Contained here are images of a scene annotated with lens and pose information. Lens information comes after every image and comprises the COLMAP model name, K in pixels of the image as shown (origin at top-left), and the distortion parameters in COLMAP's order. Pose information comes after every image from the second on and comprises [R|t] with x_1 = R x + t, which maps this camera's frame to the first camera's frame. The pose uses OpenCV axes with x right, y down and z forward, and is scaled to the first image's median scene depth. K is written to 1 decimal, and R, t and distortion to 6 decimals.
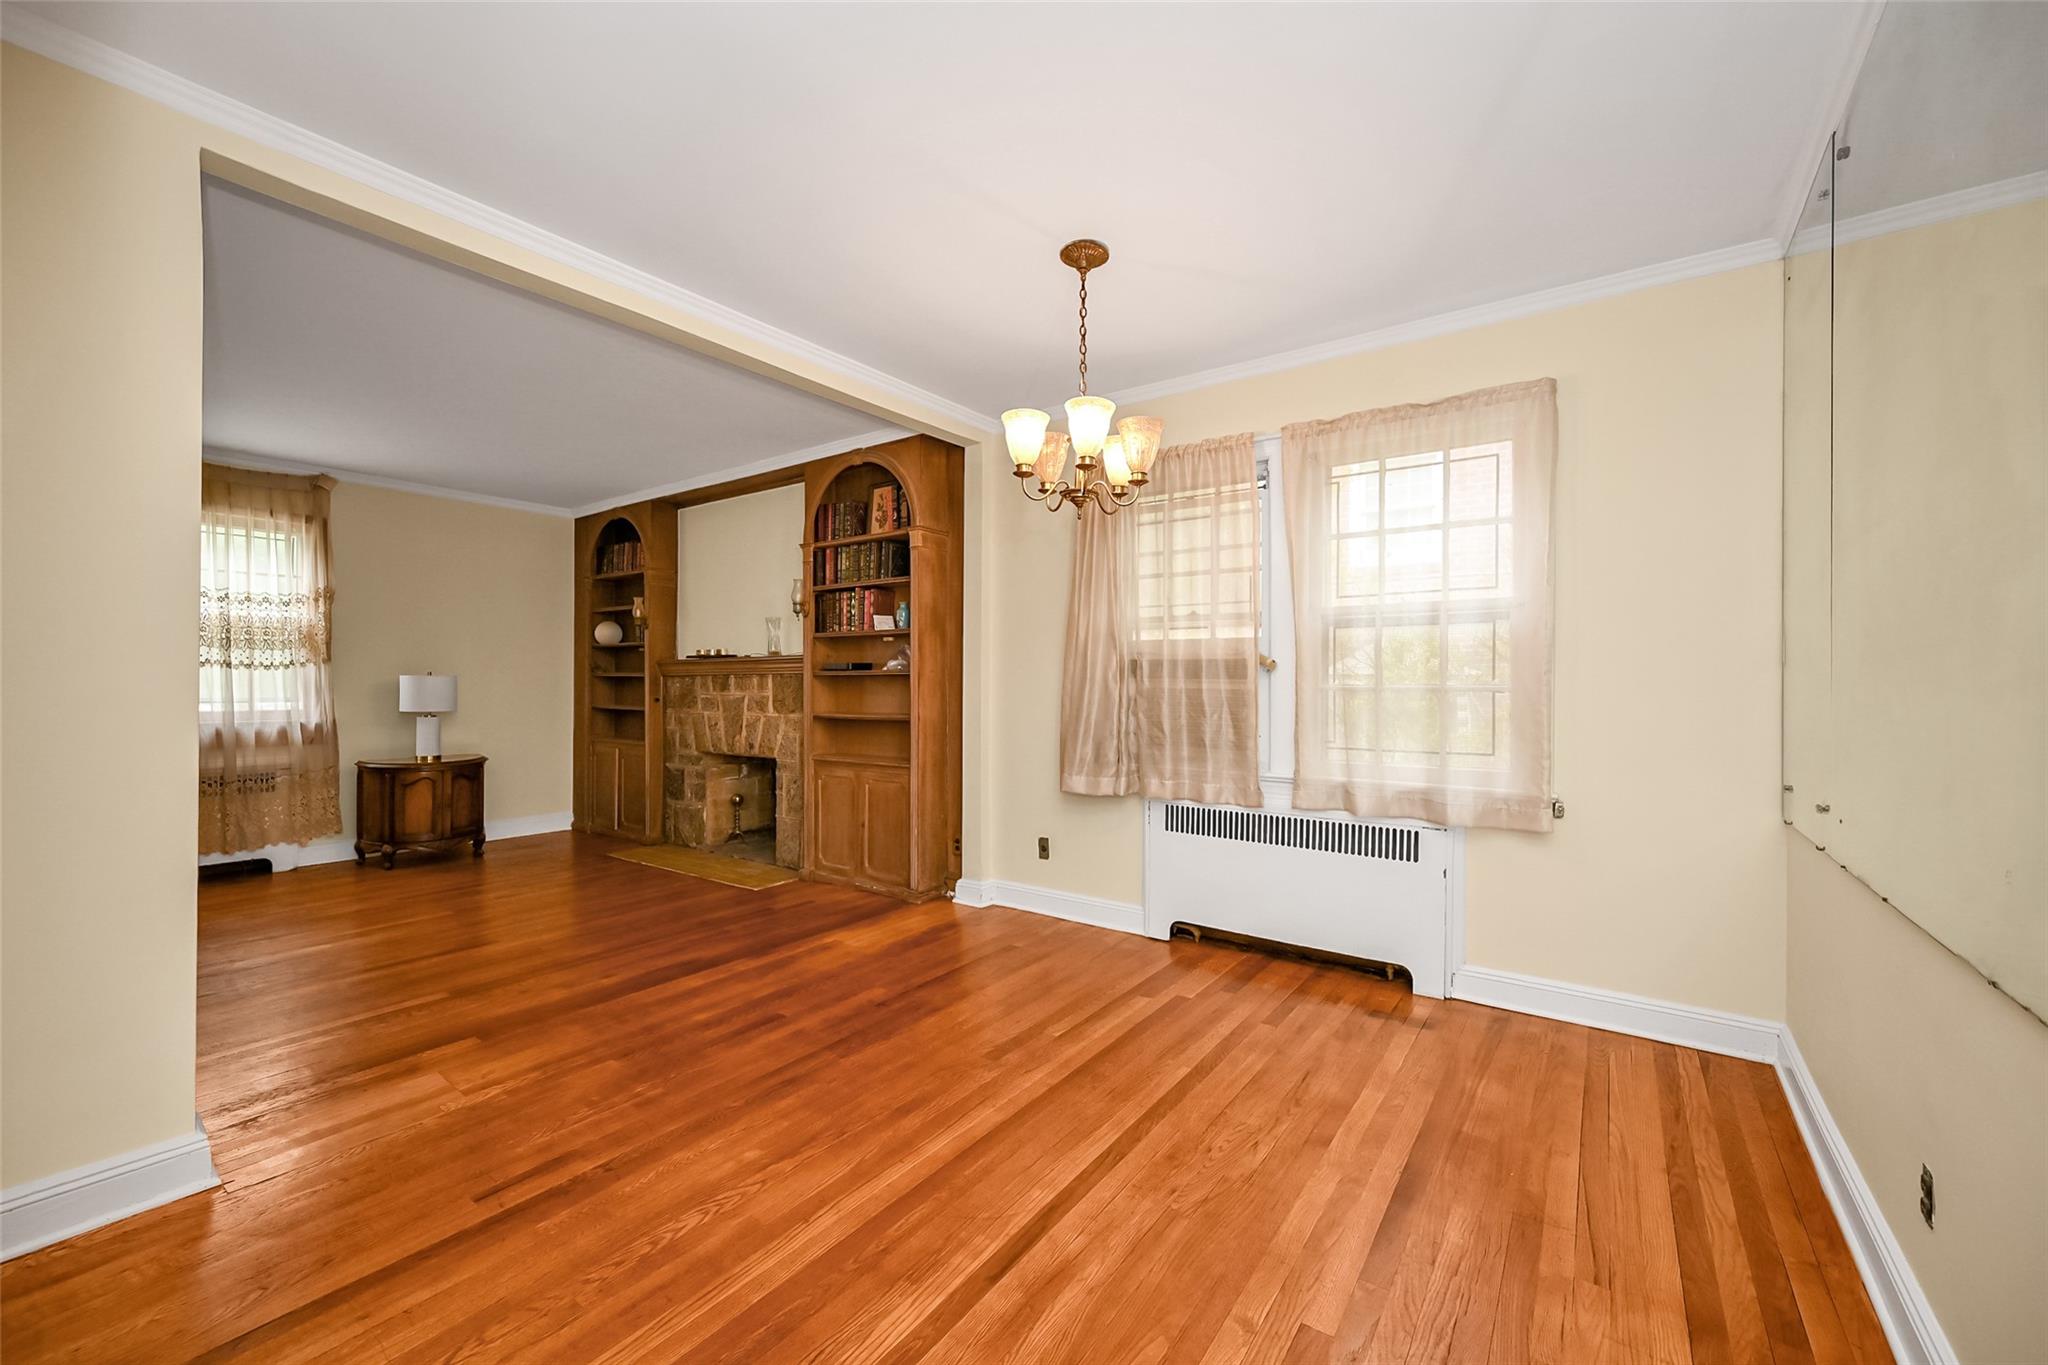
lens RADIAL K [[812.3, 0, 1028.8], [0, 812.3, 684.8], [0, 0, 1]] dist [-0.003503, -0.000383]
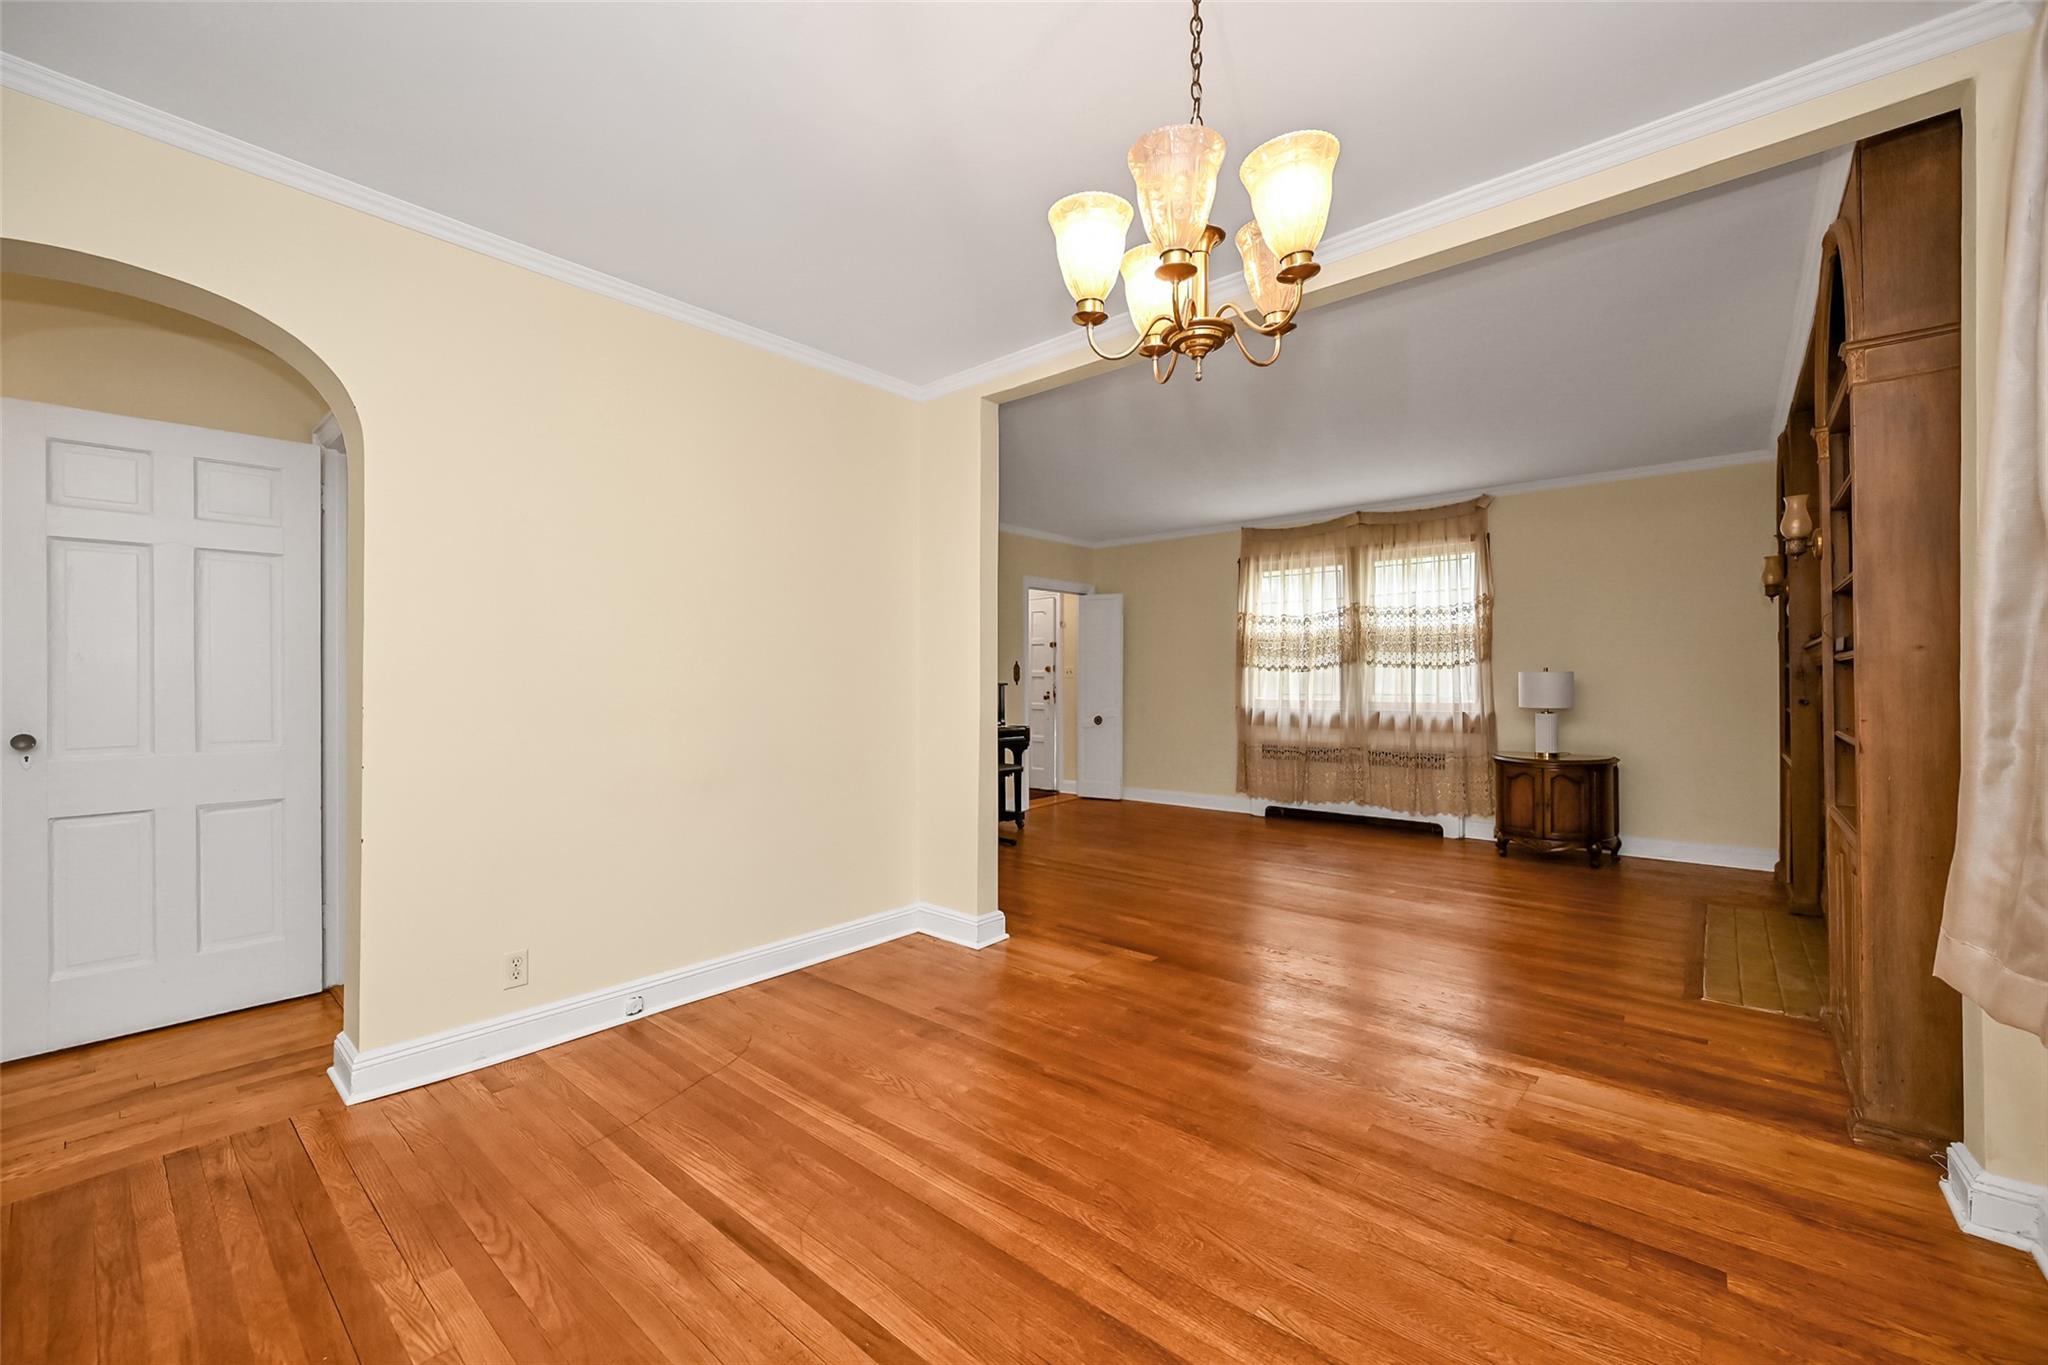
lens RADIAL K [[812.3, 0, 1023.3], [0, 812.3, 672.4], [0, 0, 1]] dist [-0.003503, -0.000383]
pose [[-0.087906, -0.013275, -0.996040, 0.328770], [0.000777, 0.999910, -0.013395, 0.002464], [0.996128, -0.001951, -0.087888, 0.487202]]
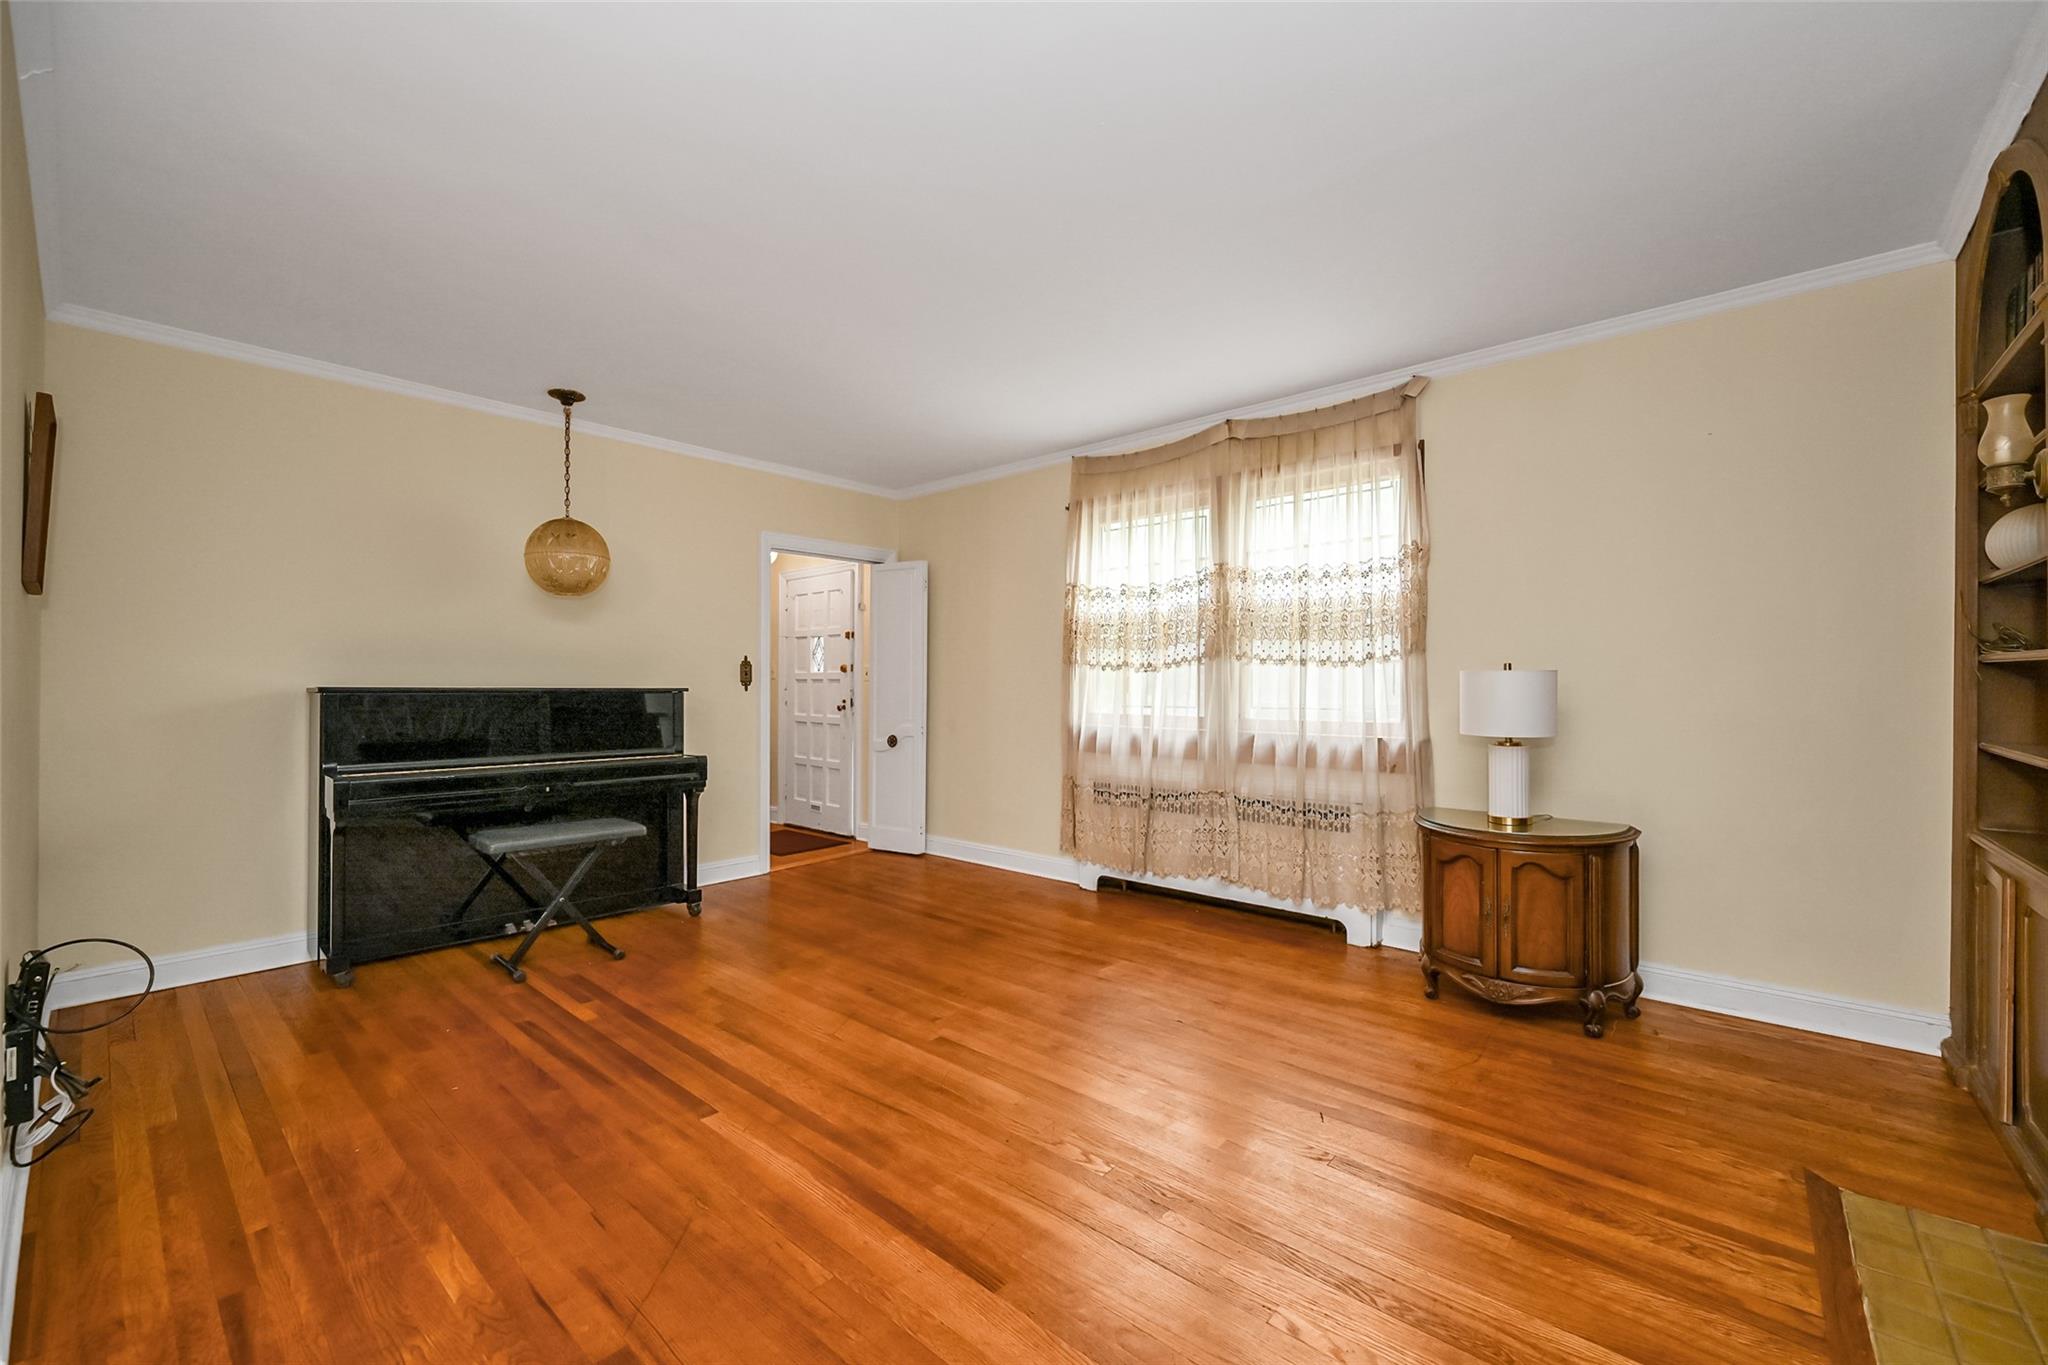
lens RADIAL K [[812.3, 0, 1025.0], [0, 812.3, 679.8], [0, 0, 1]] dist [-0.003503, -0.000383]
pose [[-0.094354, -0.008356, -0.995504, -0.174303], [-0.001327, 0.999965, -0.008268, -0.000200], [0.995538, 0.000541, -0.094362, 0.784459]]
